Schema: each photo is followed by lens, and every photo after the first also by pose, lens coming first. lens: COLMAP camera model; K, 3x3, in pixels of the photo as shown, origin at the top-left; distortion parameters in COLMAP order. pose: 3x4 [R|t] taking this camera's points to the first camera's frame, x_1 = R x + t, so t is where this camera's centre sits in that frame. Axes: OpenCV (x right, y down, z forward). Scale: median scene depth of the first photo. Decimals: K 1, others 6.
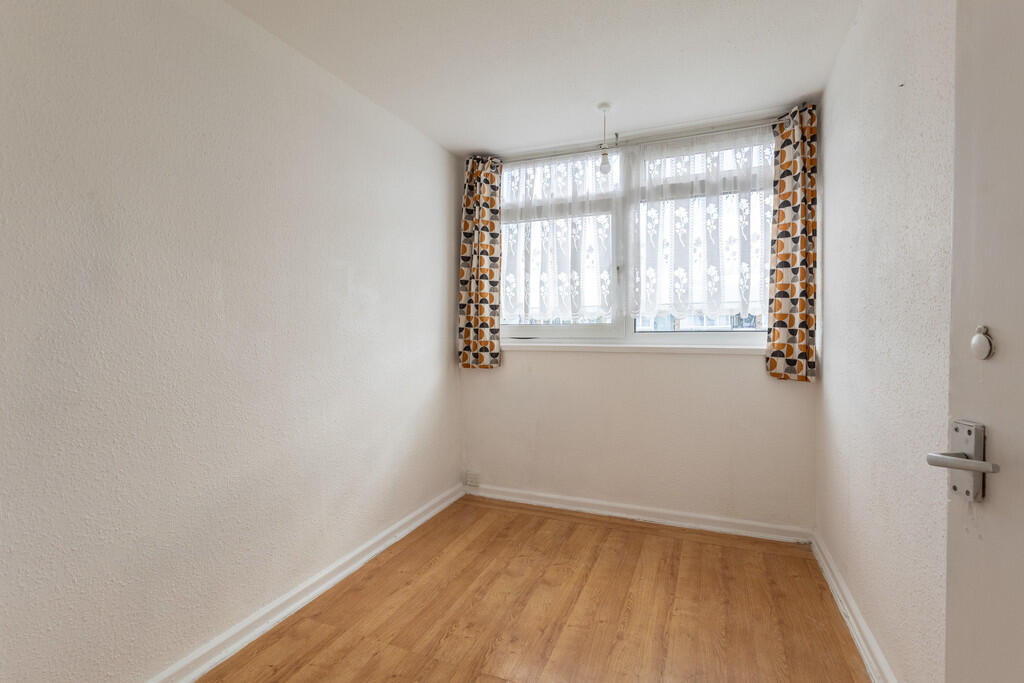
lens RADIAL K [[470.8, 0, 514.7], [0, 470.8, 340.4], [0, 0, 1]] dist [0.000804, -0.000157]
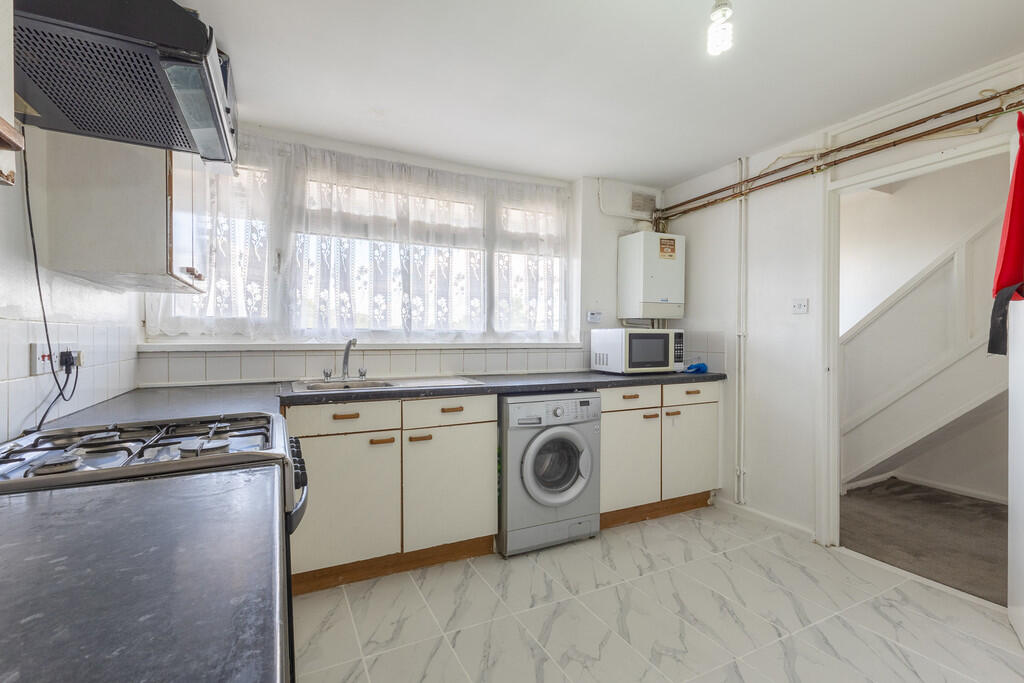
lens RADIAL K [[470.8, 0, 514.7], [0, 470.8, 340.4], [0, 0, 1]] dist [0.000804, -0.000157]
pose [[0.654843, 0.014544, 0.755625, -0.429177], [0.024898, 0.998857, -0.040803, -0.000617], [-0.755355, 0.045533, 0.653732, 0.146233]]
